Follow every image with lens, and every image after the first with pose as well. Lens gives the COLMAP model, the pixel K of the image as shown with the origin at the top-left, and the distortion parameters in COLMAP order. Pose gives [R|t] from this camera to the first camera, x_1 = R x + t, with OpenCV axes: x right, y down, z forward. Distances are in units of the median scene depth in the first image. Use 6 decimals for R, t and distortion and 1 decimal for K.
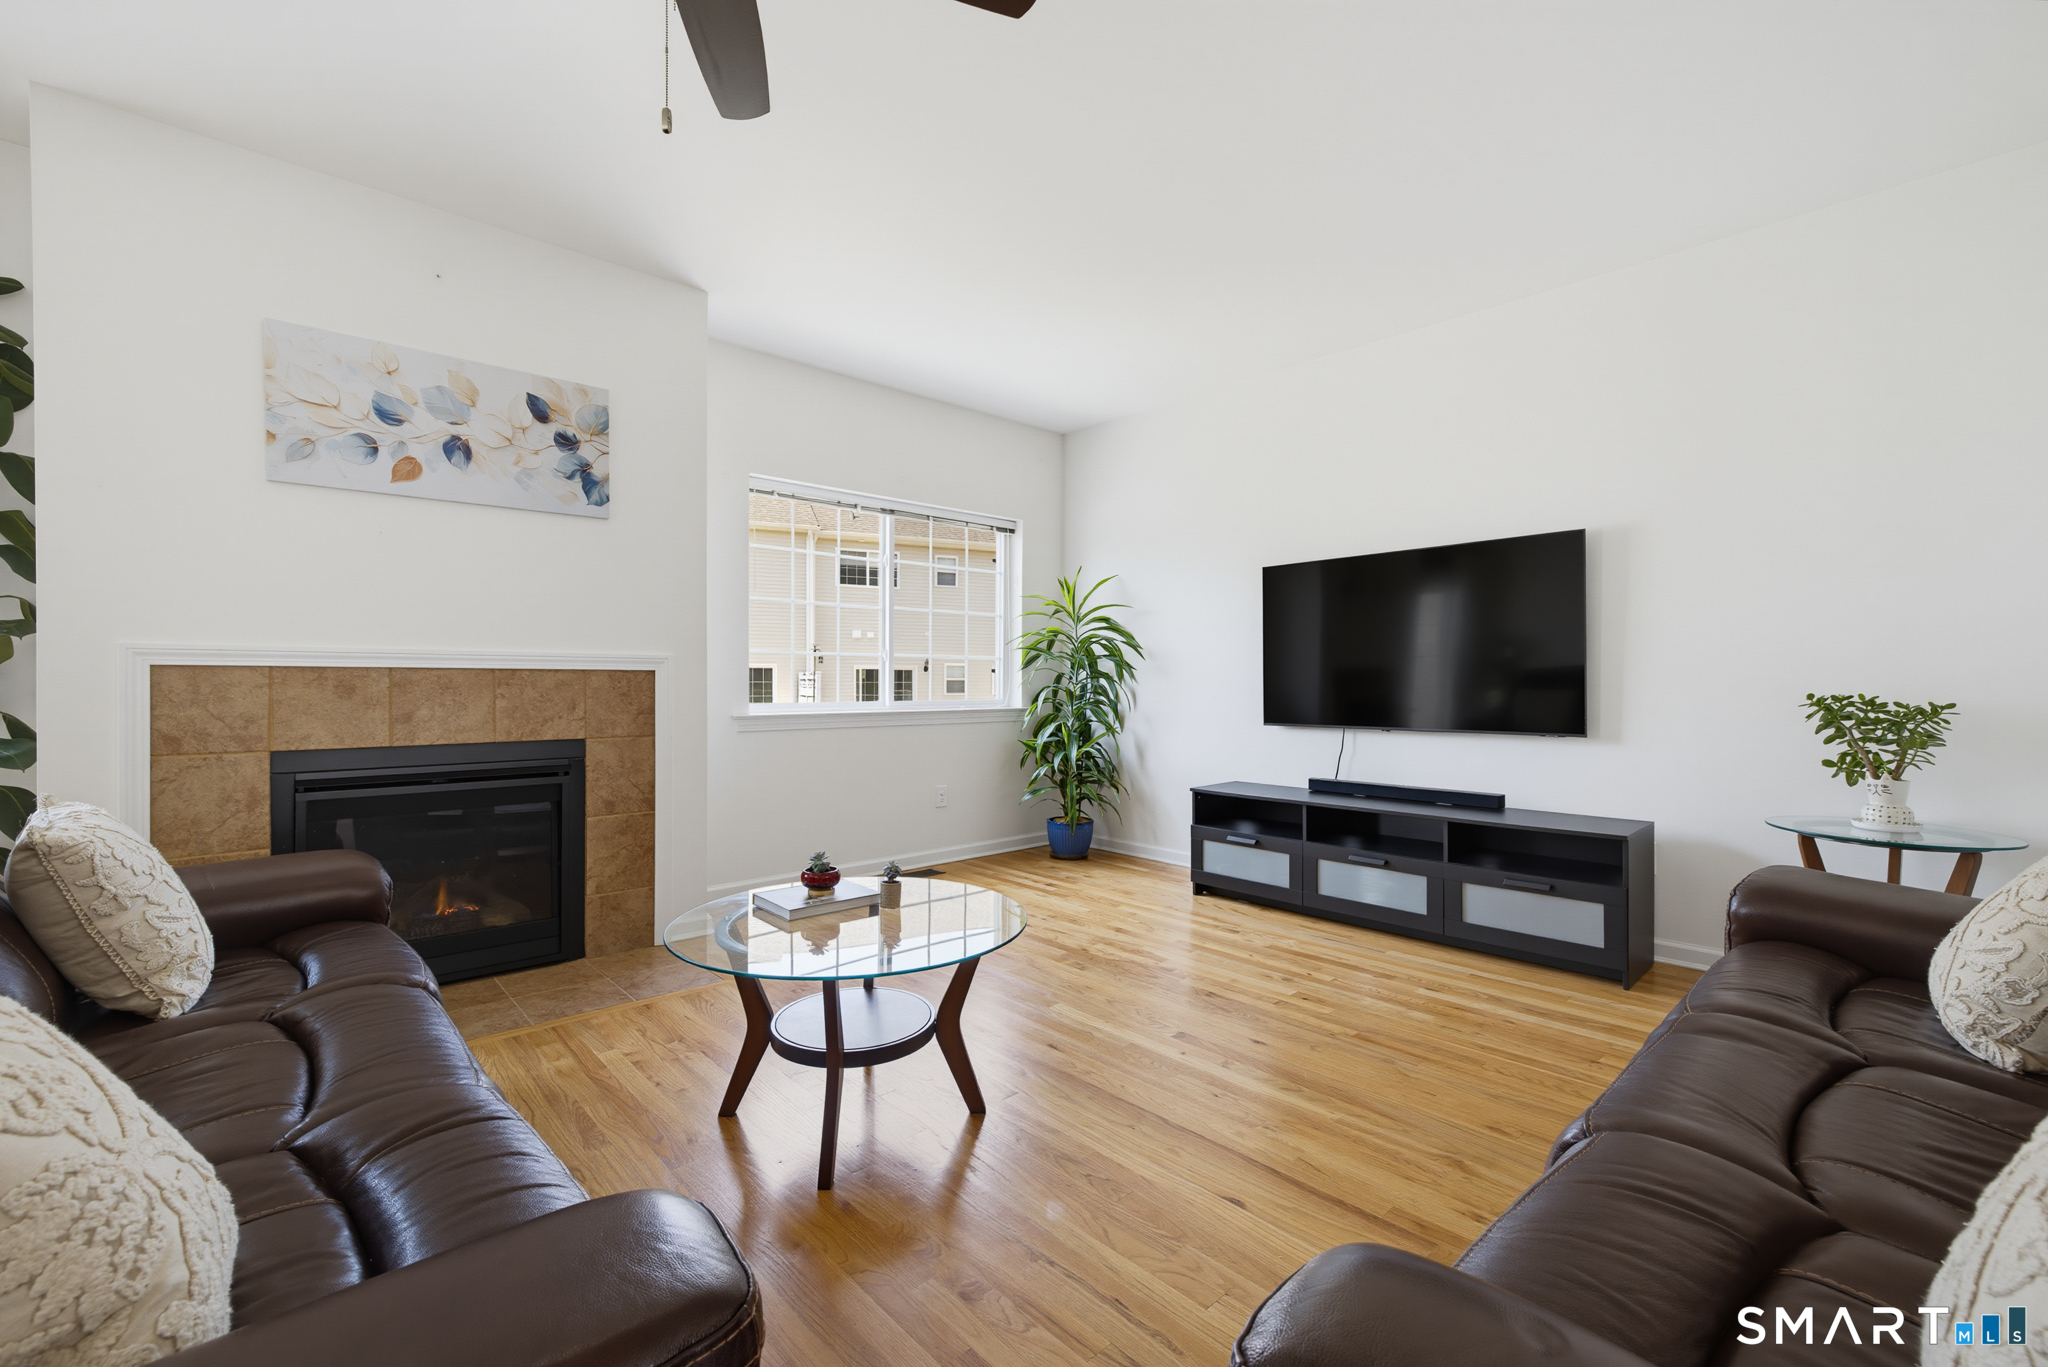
lens RADIAL K [[853.9, 0, 1019.7], [0, 853.9, 686.0], [0, 0, 1]] dist [0.005155, -0.001206]
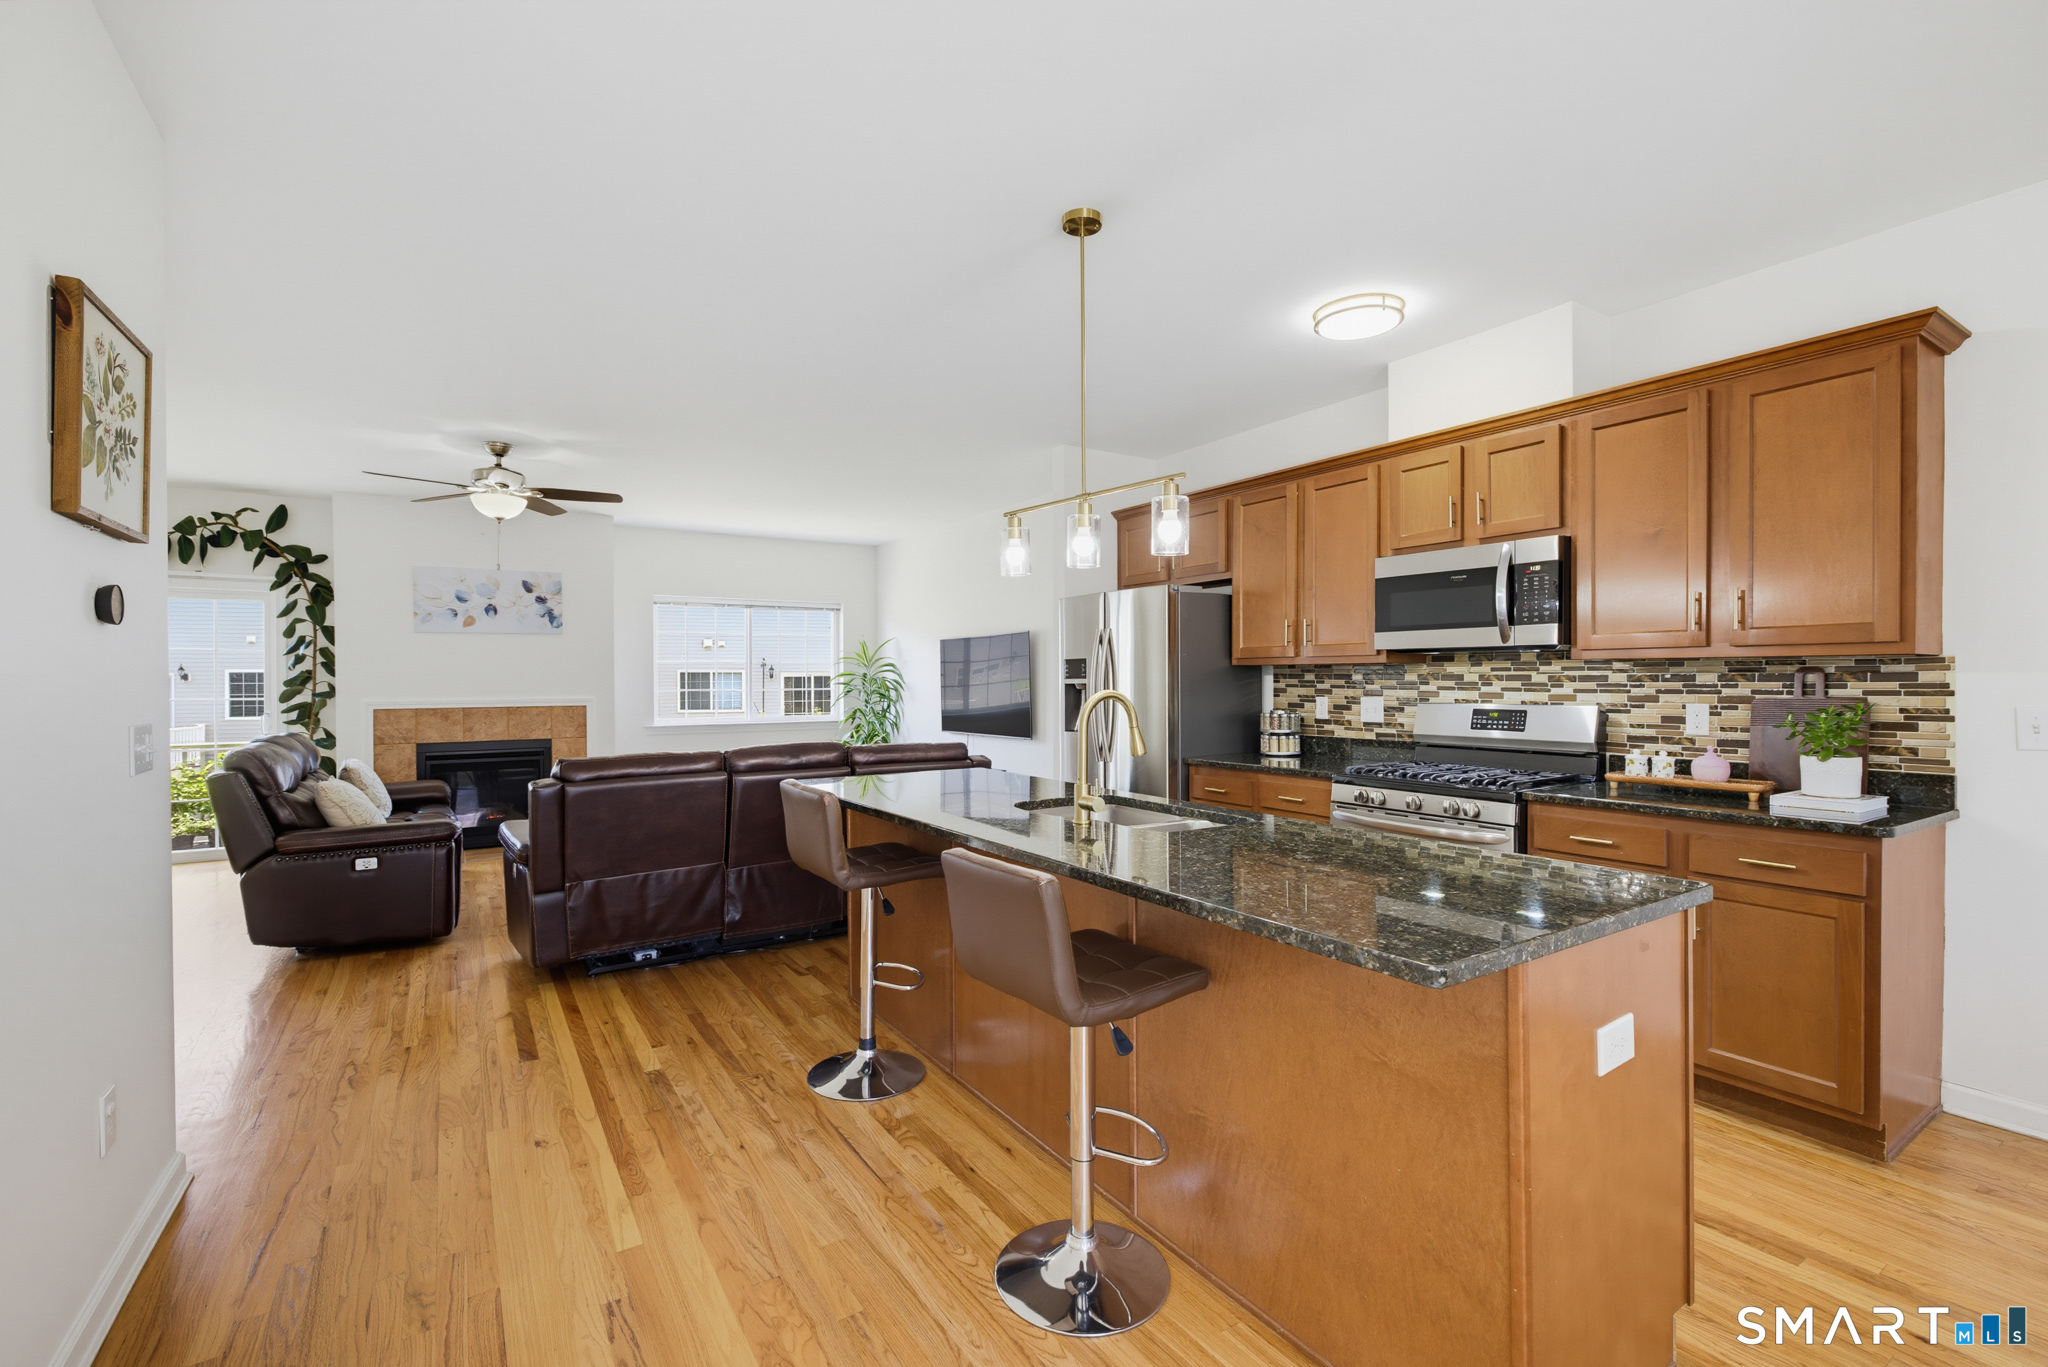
lens RADIAL K [[894.5, 0, 1024.8], [0, 894.5, 685.3], [0, 0, 1]] dist [0.002531, 0.000178]
pose [[0.987127, -0.005679, -0.159840, 1.037406], [0.006006, 0.999981, 0.001566, -0.069075], [0.159828, -0.002506, 0.987142, -1.033855]]
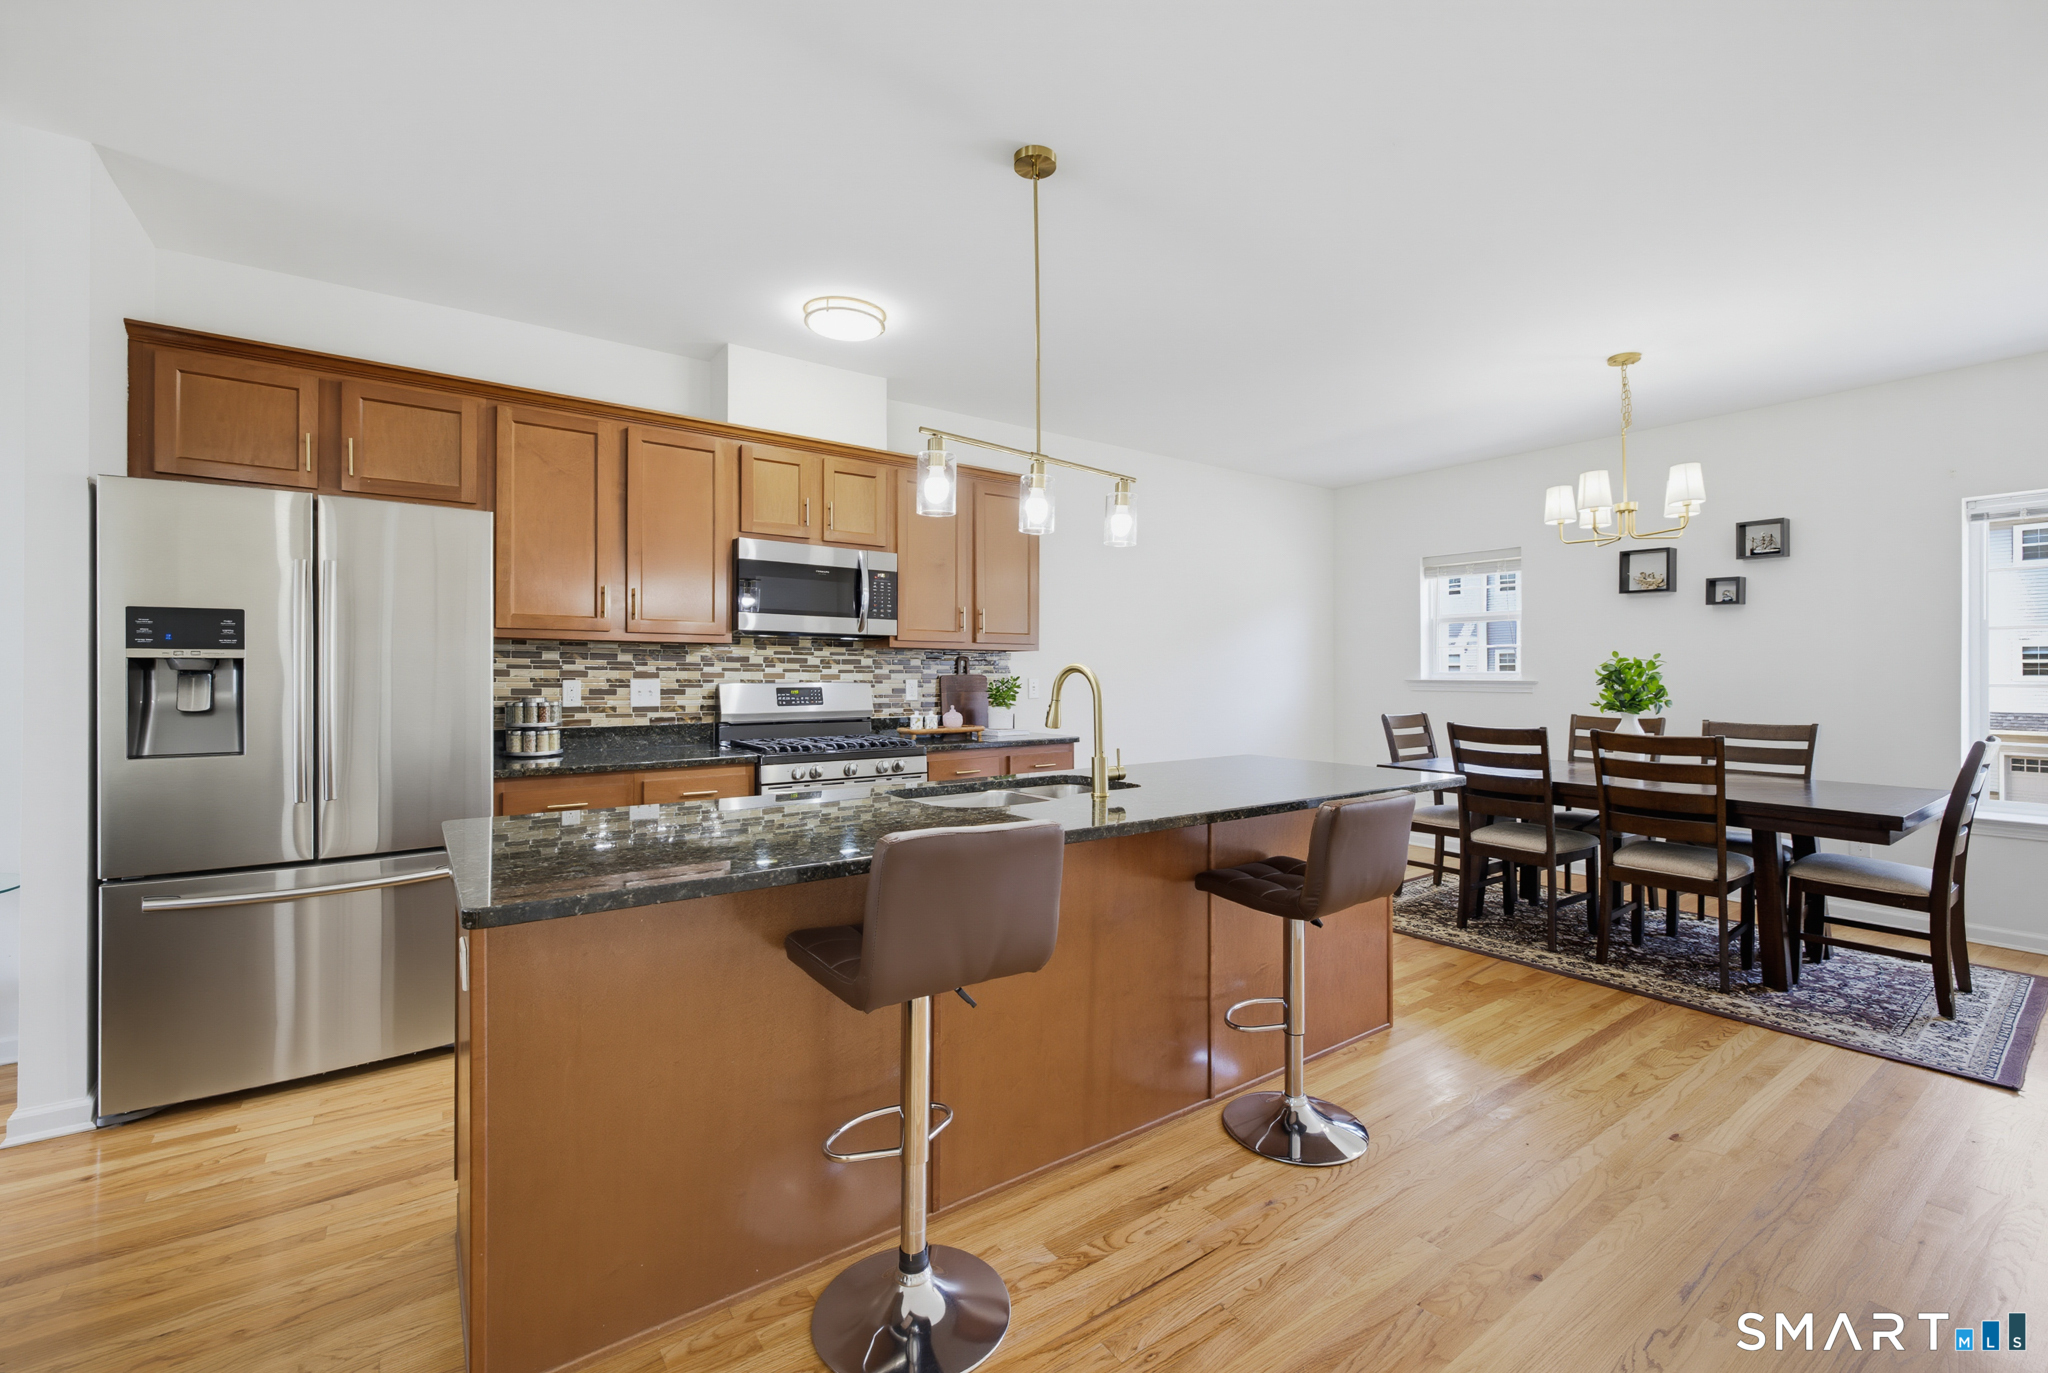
lens RADIAL K [[853.9, 0, 1023.8], [0, 853.9, 675.1], [0, 0, 1]] dist [0.005155, -0.001206]
pose [[0.117453, -0.005345, 0.993064, 0.209298], [0.002739, 0.999983, 0.005058, -0.056419], [-0.993075, 0.002126, 0.117466, -0.268599]]
